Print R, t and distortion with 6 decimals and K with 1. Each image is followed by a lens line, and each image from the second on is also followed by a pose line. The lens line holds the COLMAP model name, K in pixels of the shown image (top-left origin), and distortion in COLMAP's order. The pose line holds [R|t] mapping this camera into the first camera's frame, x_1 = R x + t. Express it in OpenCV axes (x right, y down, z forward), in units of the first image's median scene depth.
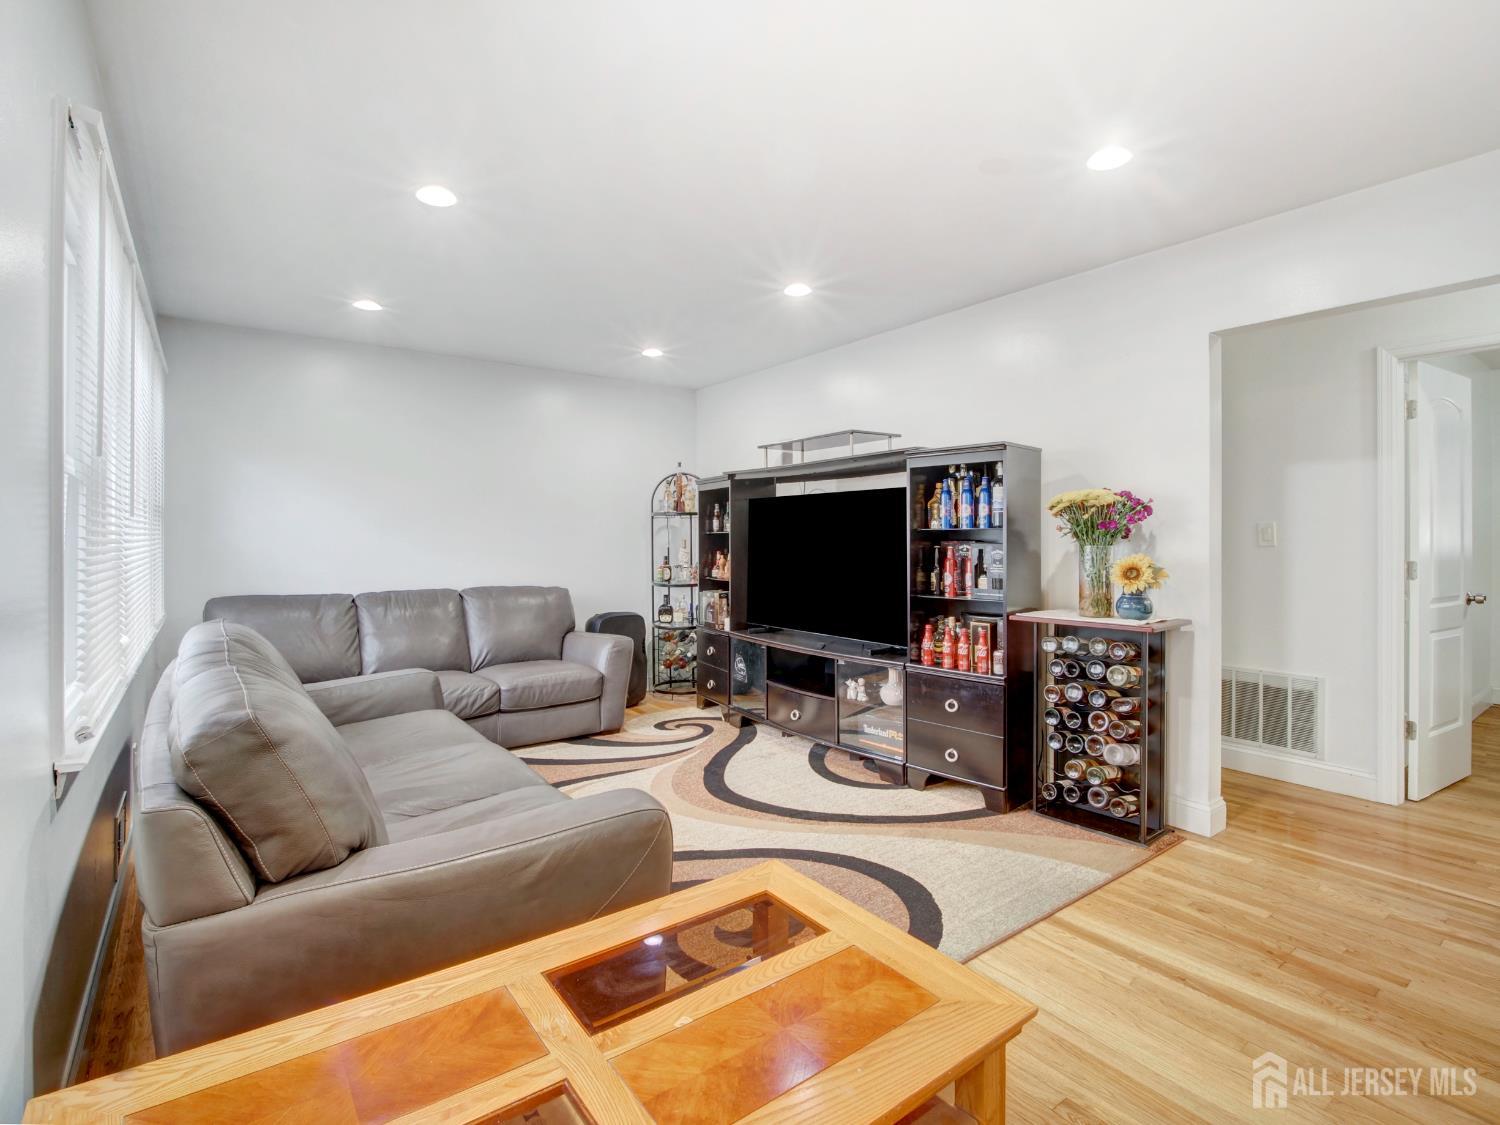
lens RADIAL K [[731.7, 0, 756.3], [0, 731.7, 554.7], [0, 0, 1]] dist [0.000758, 0.000029]
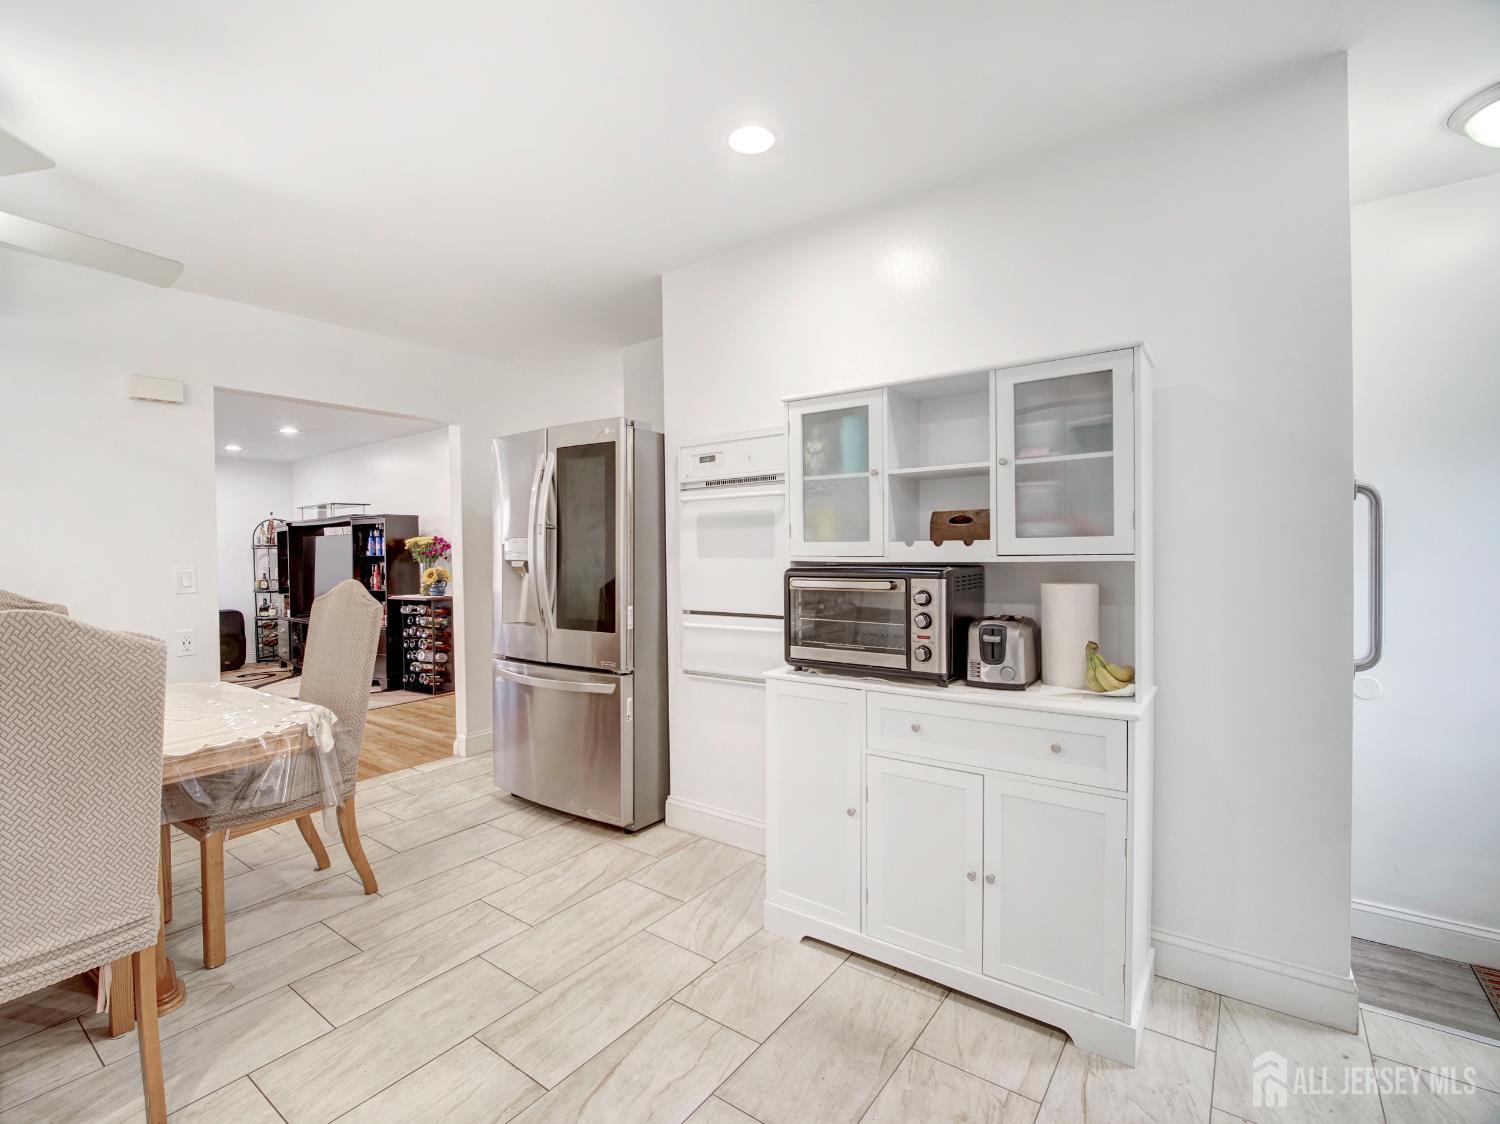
lens RADIAL K [[689.8, 0, 749.3], [0, 689.8, 563.3], [0, 0, 1]] dist [0.001019, -0.000221]
pose [[0.957193, -0.017174, 0.288942, 0.453468], [0.020100, 0.999772, -0.007162, 0.012799], [-0.288753, 0.012664, 0.957320, -0.710219]]
